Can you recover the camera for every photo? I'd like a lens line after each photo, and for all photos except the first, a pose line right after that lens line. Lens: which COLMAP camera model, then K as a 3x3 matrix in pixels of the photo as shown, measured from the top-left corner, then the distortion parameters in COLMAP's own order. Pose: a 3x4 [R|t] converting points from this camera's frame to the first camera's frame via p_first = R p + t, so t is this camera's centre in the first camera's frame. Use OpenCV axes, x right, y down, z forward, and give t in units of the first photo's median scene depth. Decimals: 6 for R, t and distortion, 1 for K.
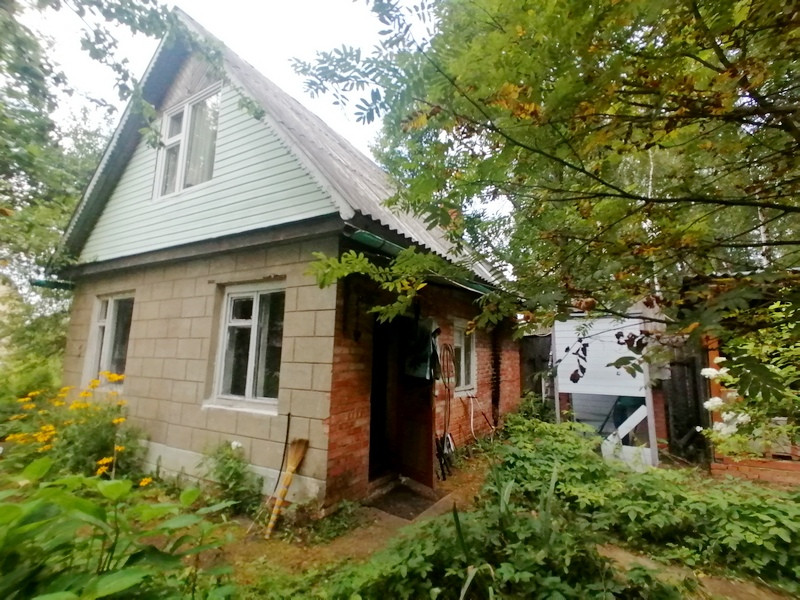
lens RADIAL K [[395.4, 0, 400.7], [0, 395.4, 297.1], [0, 0, 1]] dist [0.005149, -0.000319]
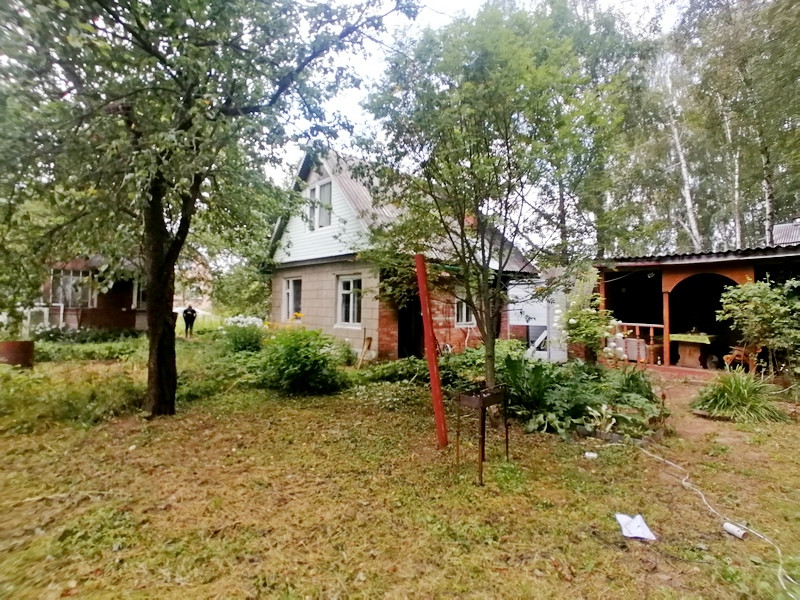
lens RADIAL K [[395.4, 0, 400.1], [0, 395.4, 299.0], [0, 0, 1]] dist [0.005149, -0.000319]
pose [[0.958872, -0.011467, -0.283607, 0.571872], [0.047912, 0.991385, 0.121903, -0.165604], [0.279765, -0.130478, 0.951161, -1.157505]]
